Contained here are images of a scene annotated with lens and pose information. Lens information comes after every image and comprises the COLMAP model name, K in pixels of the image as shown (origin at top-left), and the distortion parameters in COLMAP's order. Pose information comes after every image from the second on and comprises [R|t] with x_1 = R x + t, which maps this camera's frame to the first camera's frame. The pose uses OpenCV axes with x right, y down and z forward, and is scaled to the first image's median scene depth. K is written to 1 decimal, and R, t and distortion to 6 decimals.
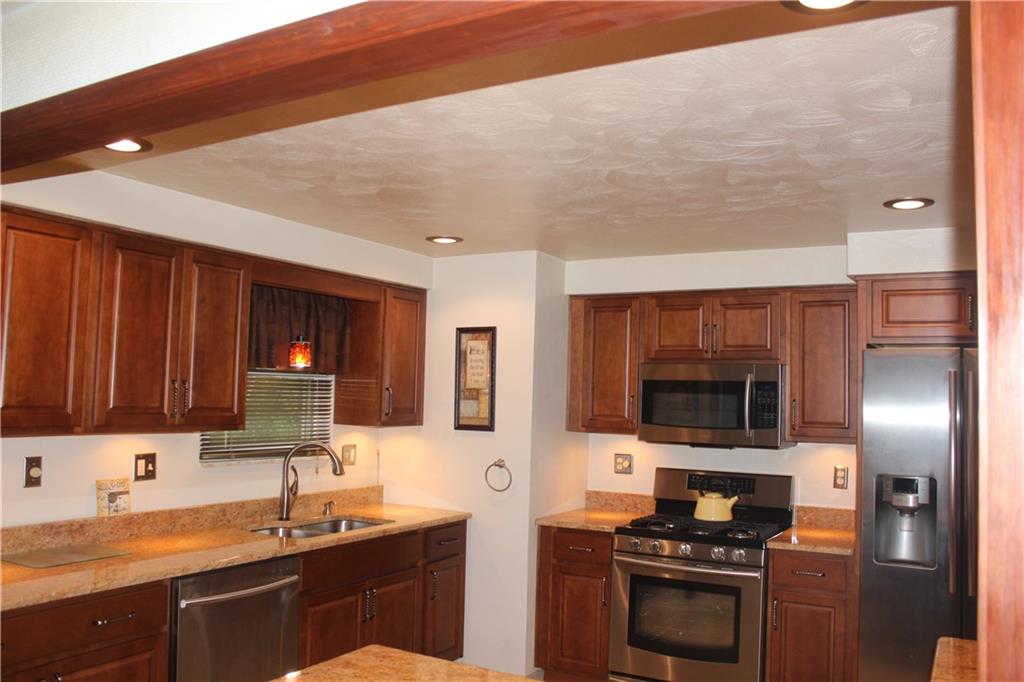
lens RADIAL K [[867.7, 0, 513.5], [0, 867.7, 340.2], [0, 0, 1]] dist [-0.138698, 0.066325]
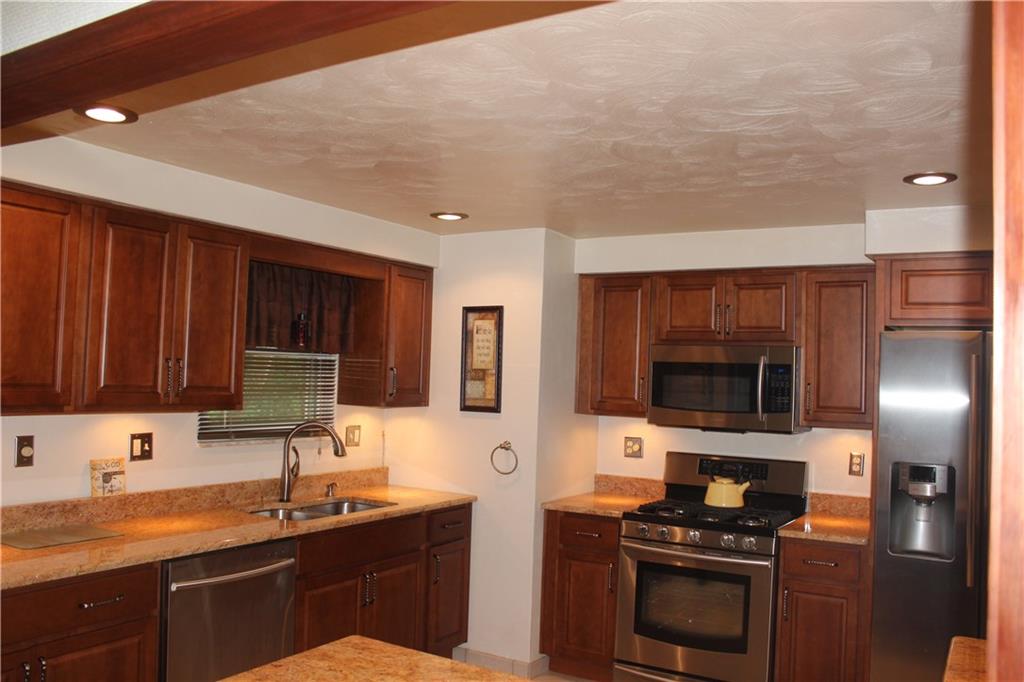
lens RADIAL K [[865.2, 0, 513.0], [0, 865.2, 342.5], [0, 0, 1]] dist [-0.135997, 0.063427]
pose [[0.999632, 0.006532, -0.026331, 0.019200], [-0.005899, 0.999693, 0.024053, 0.002375], [0.026480, -0.023889, 0.999364, 0.030335]]
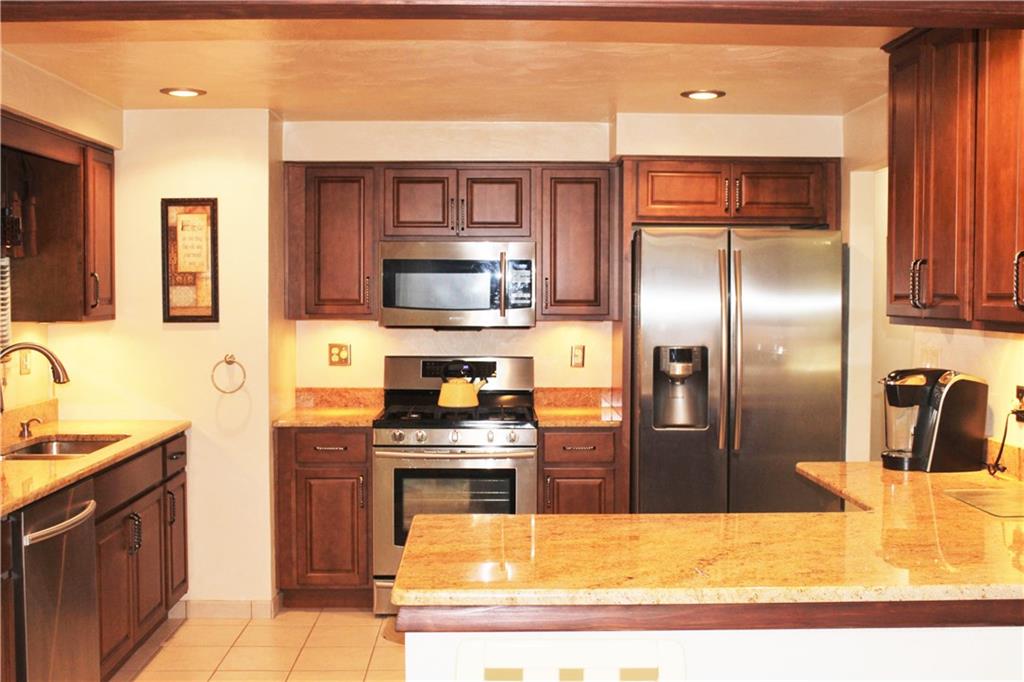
lens RADIAL K [[1178.1, 0, 528.7], [0, 1178.1, 324.2], [0, 0, 1]] dist [-0.084714, 0.000000]
pose [[0.848522, -0.039972, 0.527649, -0.415546], [-0.013696, 0.995150, 0.097413, -0.009502], [-0.528984, -0.089884, 0.843859, -0.140909]]
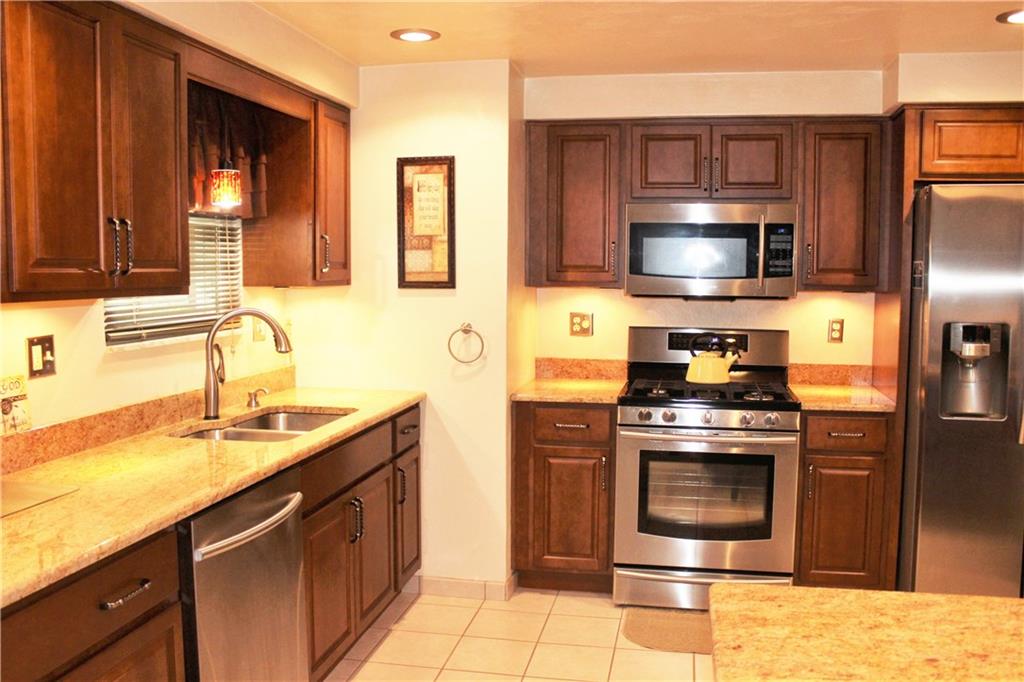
lens RADIAL K [[923.1, 0, 514.4], [0, 923.1, 341.6], [0, 0, 1]] dist [-0.145428, 0.107161]
pose [[0.944166, -0.046740, 0.326137, -0.281281], [-0.002258, 0.988945, 0.148265, 0.031044], [-0.329461, -0.140723, 0.933623, 0.207032]]
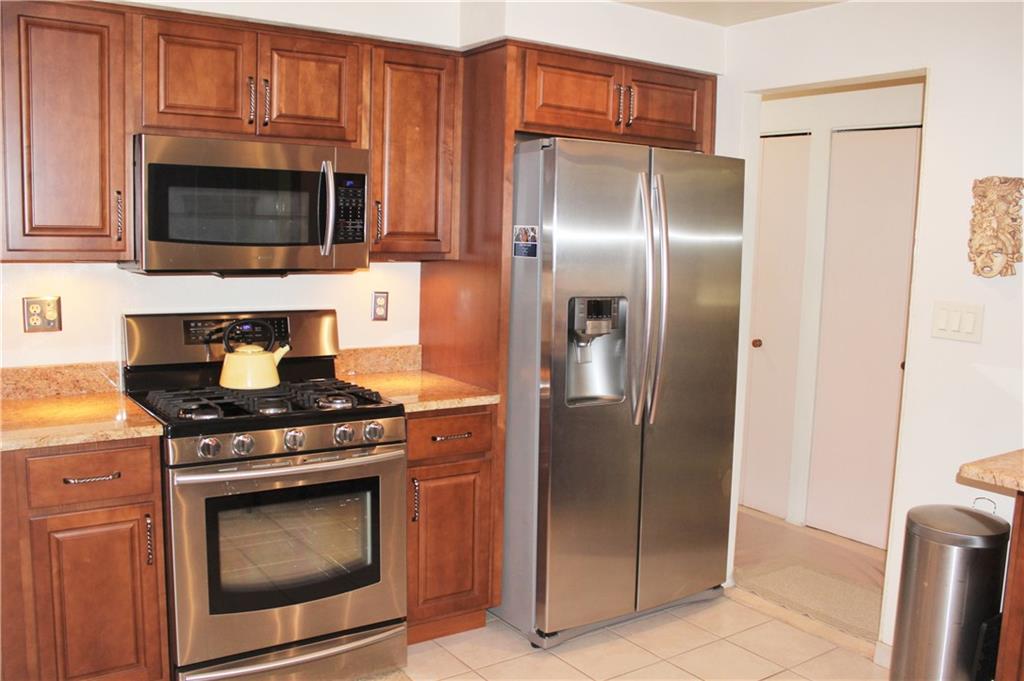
lens RADIAL K [[923.1, 0, 530.8], [0, 923.1, 341.3], [0, 0, 1]] dist [-0.145428, 0.107161]
pose [[0.415979, -0.122415, 0.901097, -0.321413], [-0.074746, 0.982942, 0.168039, 0.047716], [-0.906297, -0.137254, 0.399734, 0.579347]]
